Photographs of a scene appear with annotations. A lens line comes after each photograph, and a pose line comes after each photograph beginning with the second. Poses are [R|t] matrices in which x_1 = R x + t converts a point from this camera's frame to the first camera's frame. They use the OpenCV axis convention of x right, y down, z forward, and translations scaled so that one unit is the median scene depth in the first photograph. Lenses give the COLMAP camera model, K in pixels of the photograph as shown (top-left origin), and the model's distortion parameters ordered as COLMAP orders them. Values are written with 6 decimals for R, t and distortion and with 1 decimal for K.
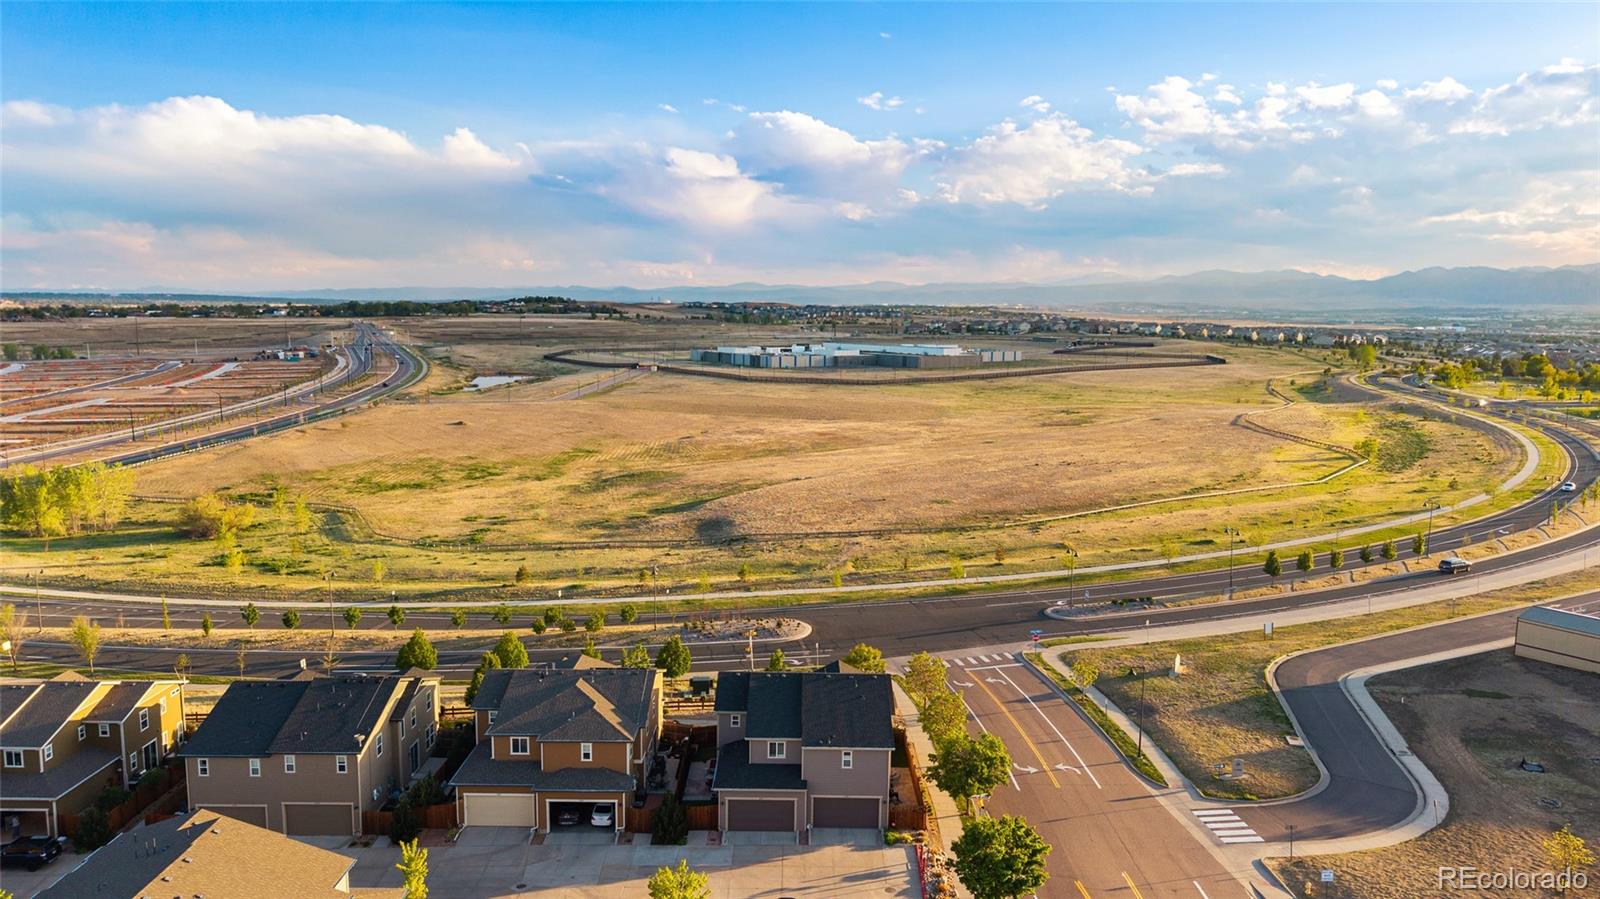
lens RADIAL K [[1059.7, 0, 795.9], [0, 1059.7, 506.4], [0, 0, 1]] dist [0.002470, -0.000499]
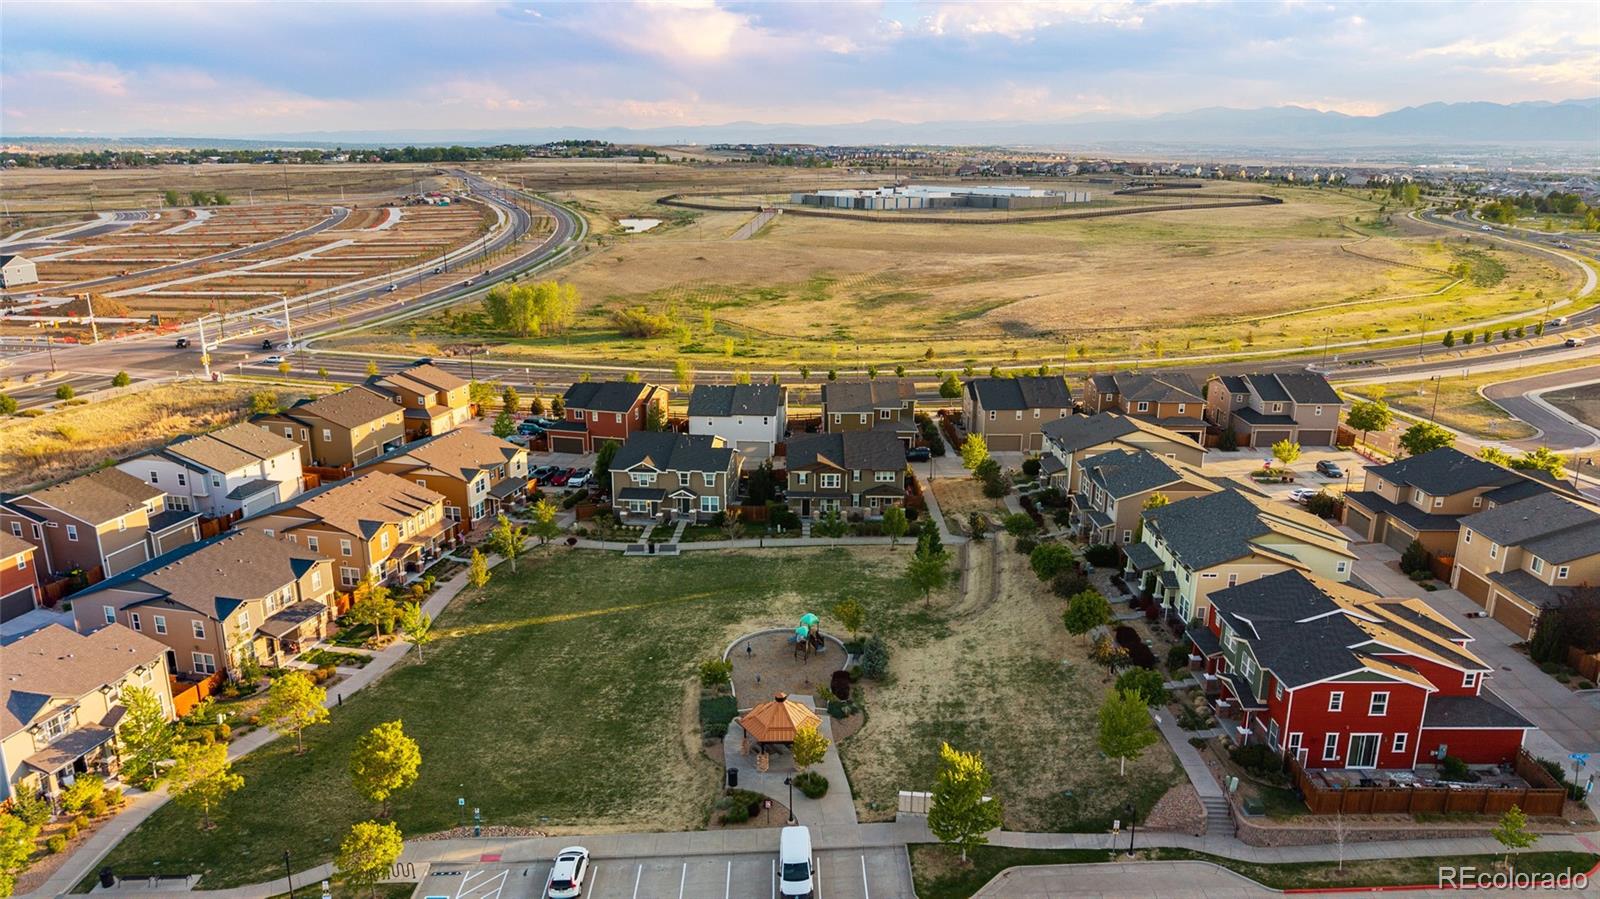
lens RADIAL K [[1059.7, 0, 795.9], [0, 1059.7, 506.4], [0, 0, 1]] dist [0.002470, -0.000499]
pose [[0.999762, -0.011712, 0.018417, -0.221508], [0.009011, 0.990046, 0.140454, 0.031365], [-0.019878, -0.140255, 0.989916, -0.216163]]
